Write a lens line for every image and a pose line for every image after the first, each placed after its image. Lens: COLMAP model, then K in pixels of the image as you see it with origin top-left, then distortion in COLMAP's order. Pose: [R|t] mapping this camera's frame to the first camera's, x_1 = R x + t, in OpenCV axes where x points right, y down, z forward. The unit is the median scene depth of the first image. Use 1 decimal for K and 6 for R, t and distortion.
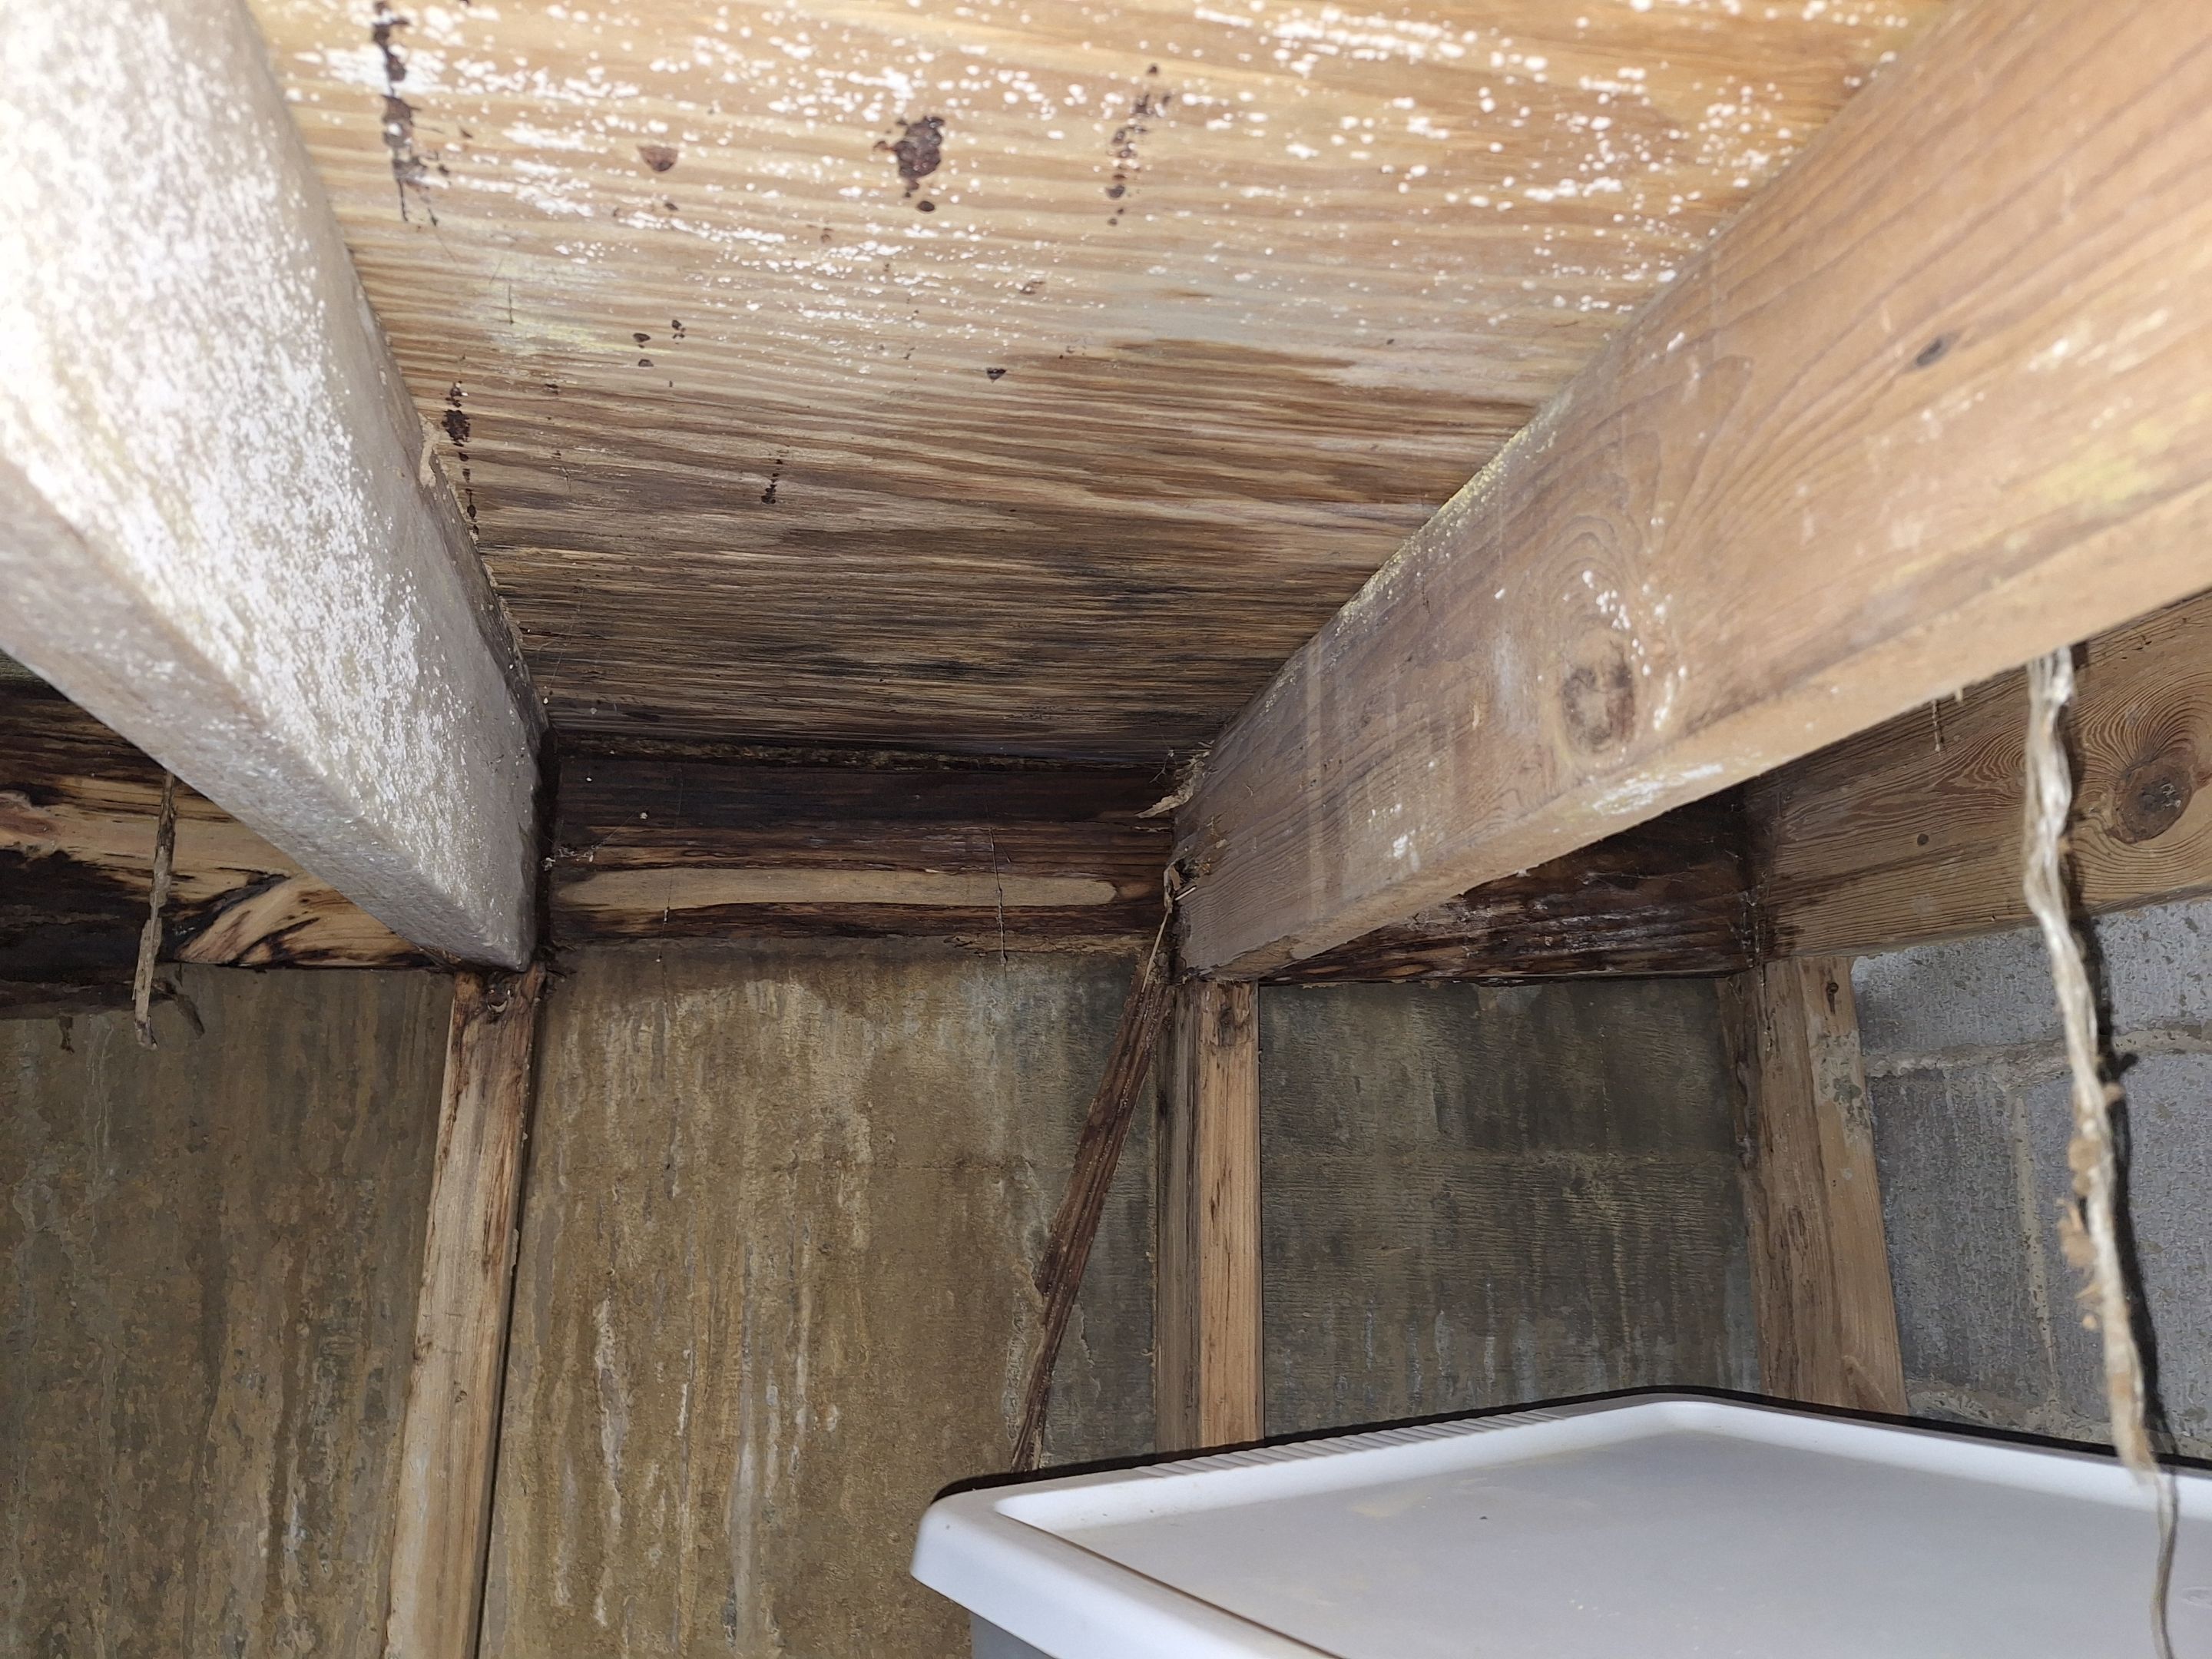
lens RADIAL K [[1544.5, 0, 1089.5], [0, 1544.5, 789.3], [0, 0, 1]] dist [0.094683, -0.138674]
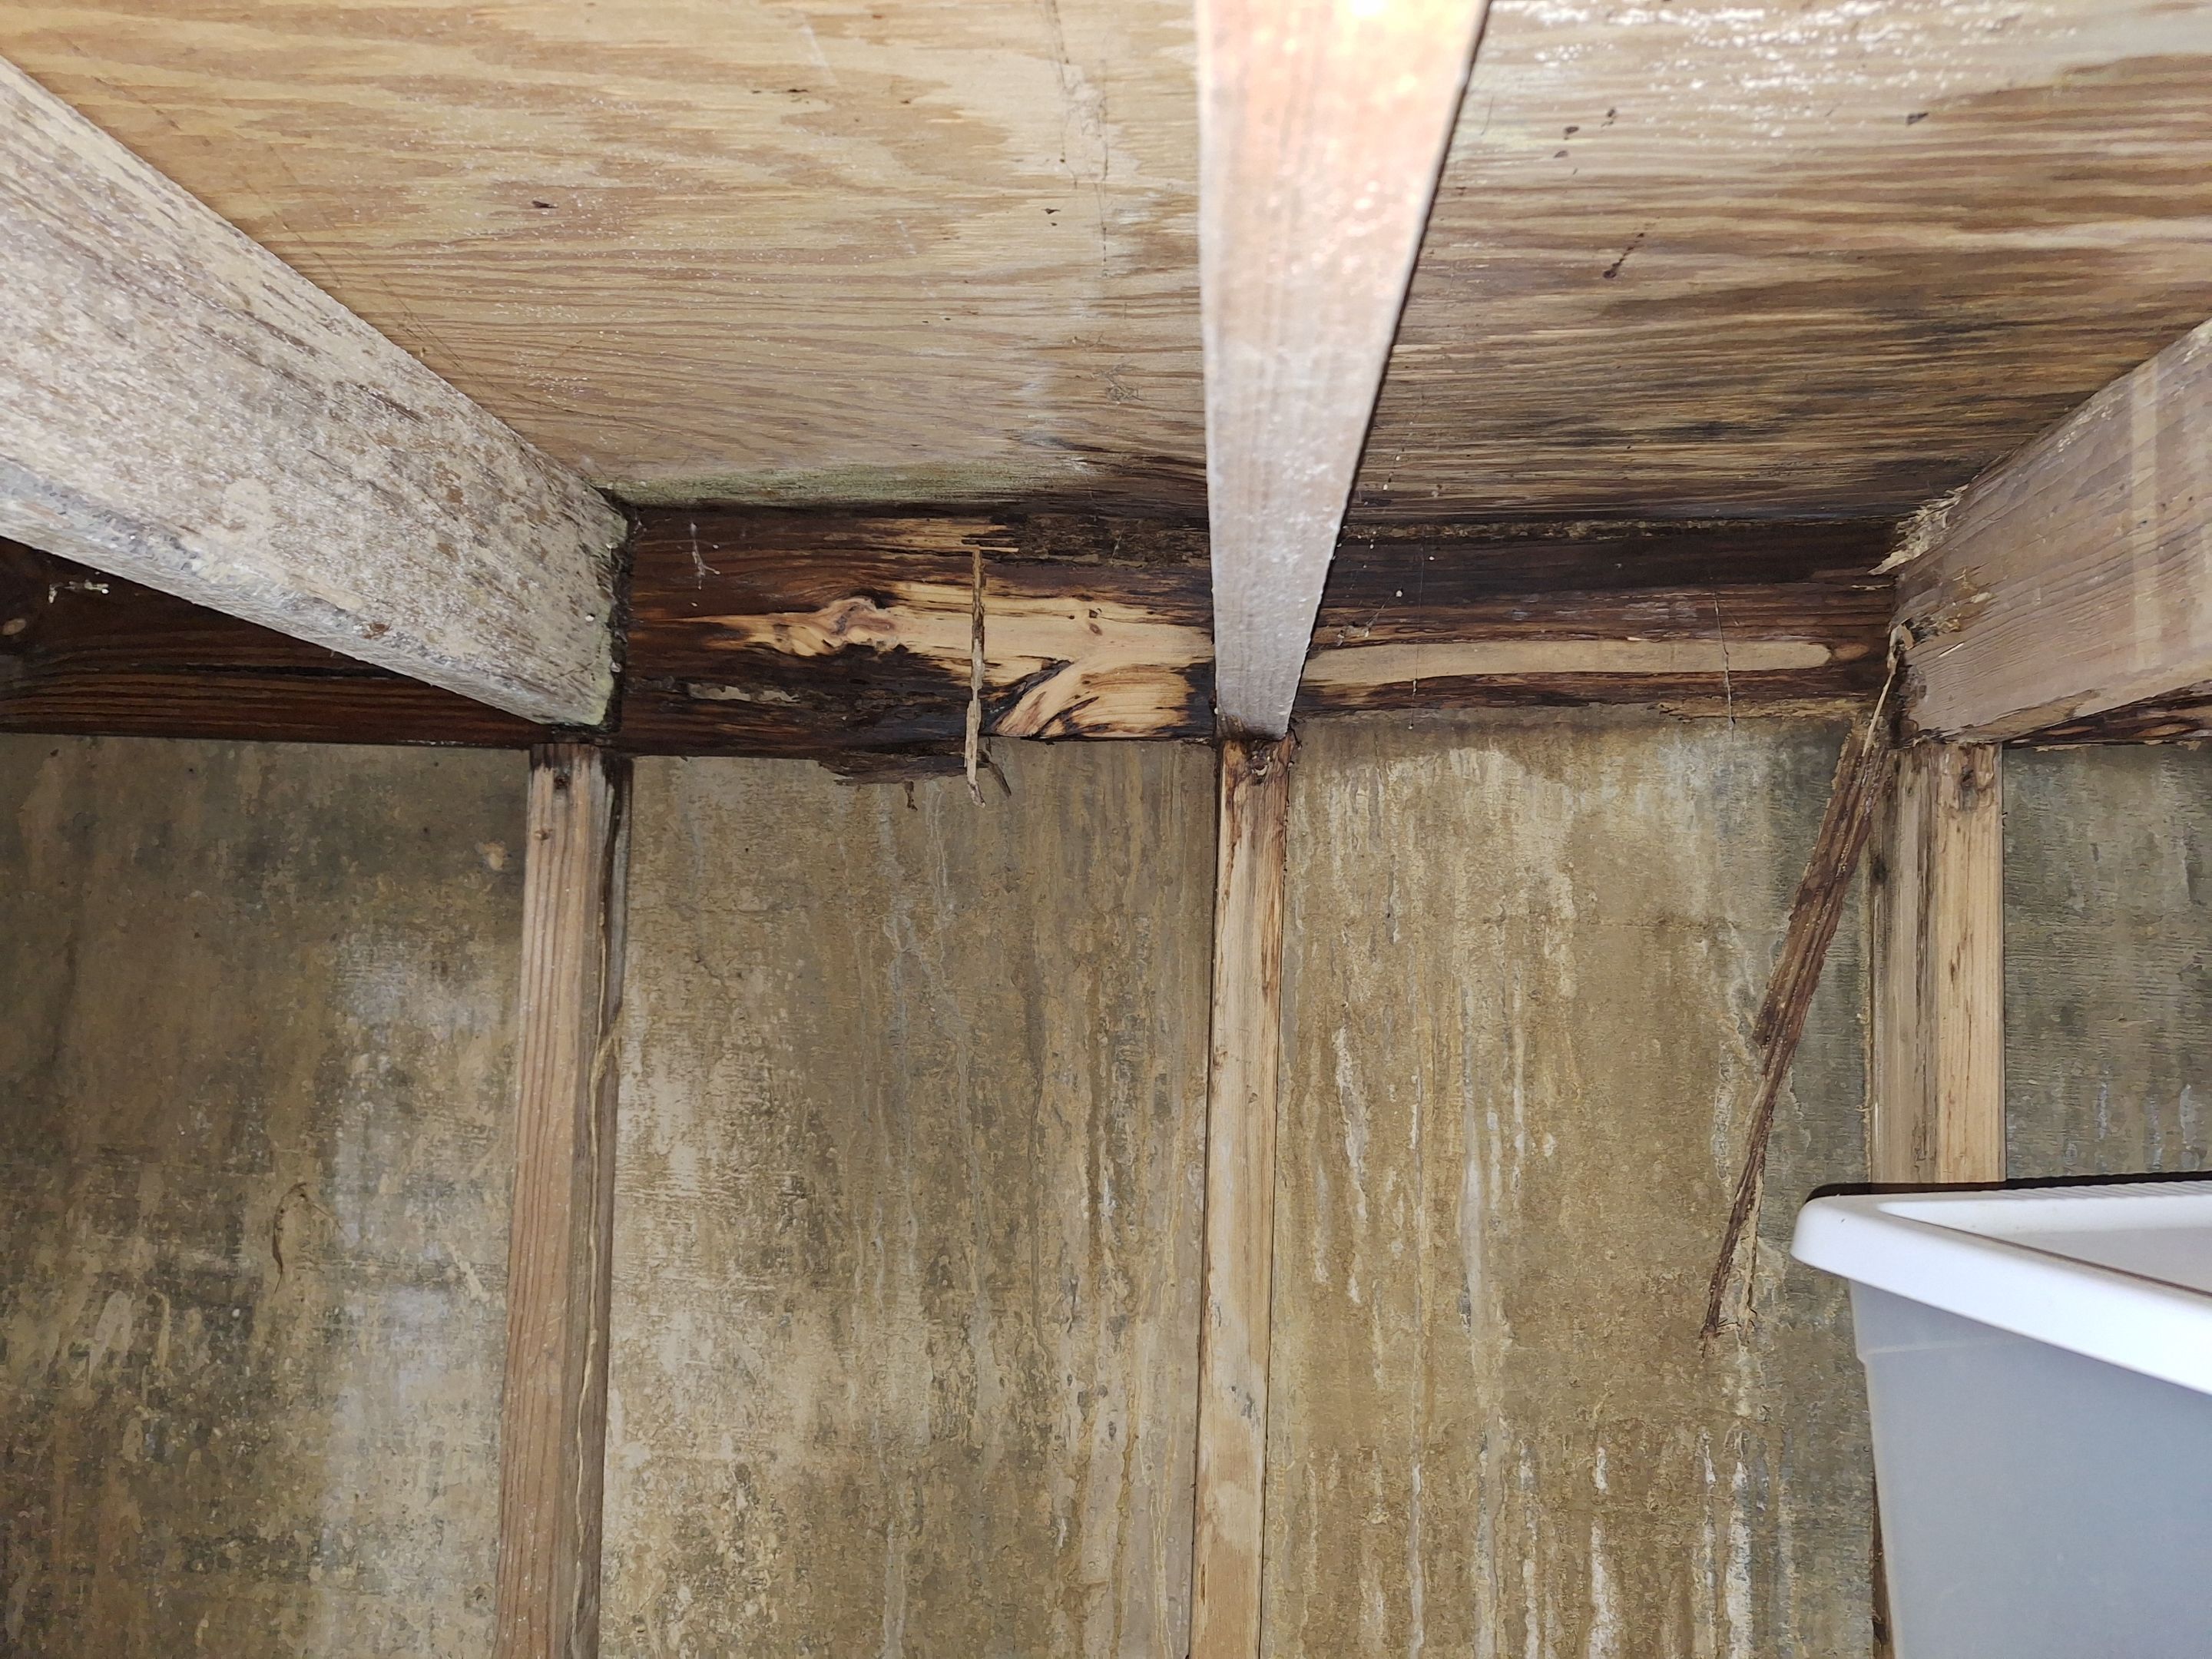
lens RADIAL K [[1544.5, 0, 1089.5], [0, 1544.5, 789.3], [0, 0, 1]] dist [0.094683, -0.138674]
pose [[0.951388, -0.004944, -0.307954, -0.138904], [0.046936, 0.990520, 0.129101, 0.001955], [0.304396, -0.137279, 0.942601, -0.089111]]
